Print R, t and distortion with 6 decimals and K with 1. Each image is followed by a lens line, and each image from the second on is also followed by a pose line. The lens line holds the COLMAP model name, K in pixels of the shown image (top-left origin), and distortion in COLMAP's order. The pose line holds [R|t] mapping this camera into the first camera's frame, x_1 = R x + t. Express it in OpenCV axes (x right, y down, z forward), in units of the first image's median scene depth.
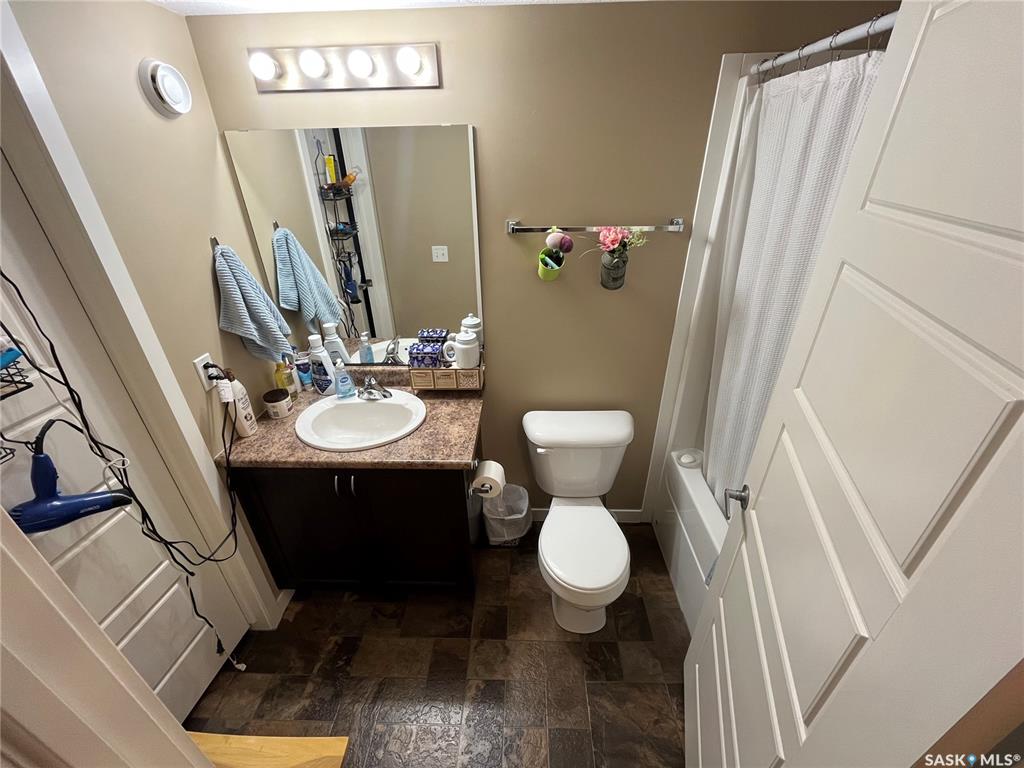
lens RADIAL K [[416.5, 0, 511.5], [0, 416.5, 384.2], [0, 0, 1]] dist [-0.001703, -0.000356]
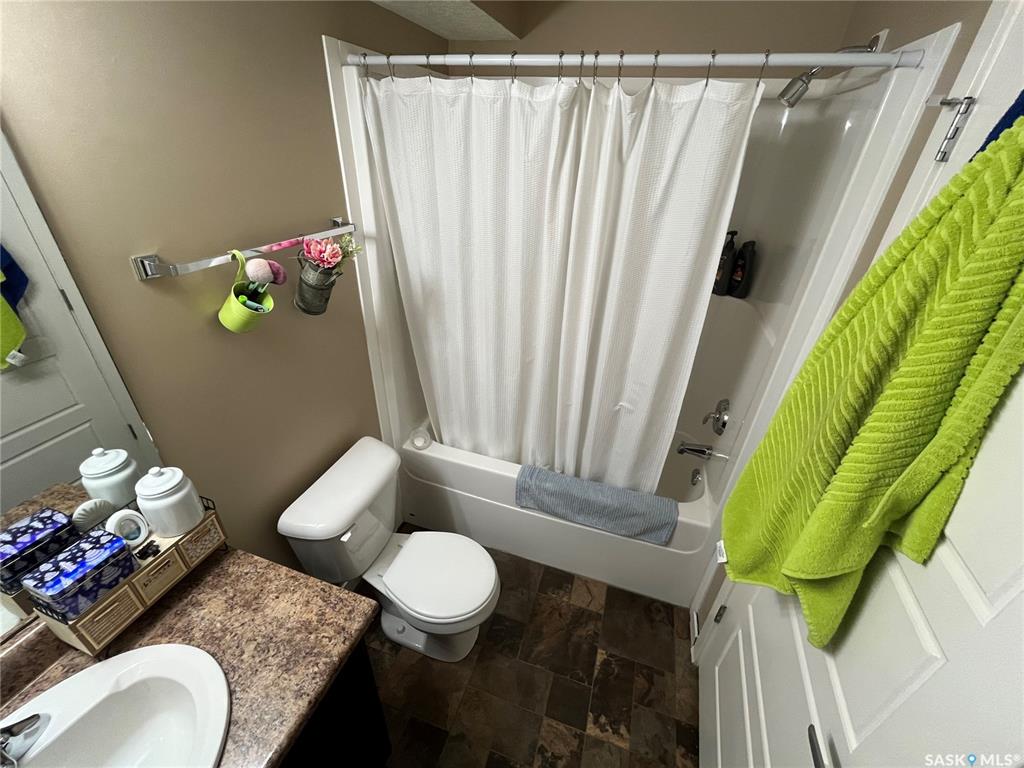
lens RADIAL K [[416.5, 0, 513.5], [0, 416.5, 383.2], [0, 0, 1]] dist [-0.001703, -0.000356]
pose [[0.281564, -0.453198, 0.845773, -0.367700], [0.422941, 0.849808, 0.314560, -0.193553], [-0.861303, 0.269144, 0.430952, 0.342789]]
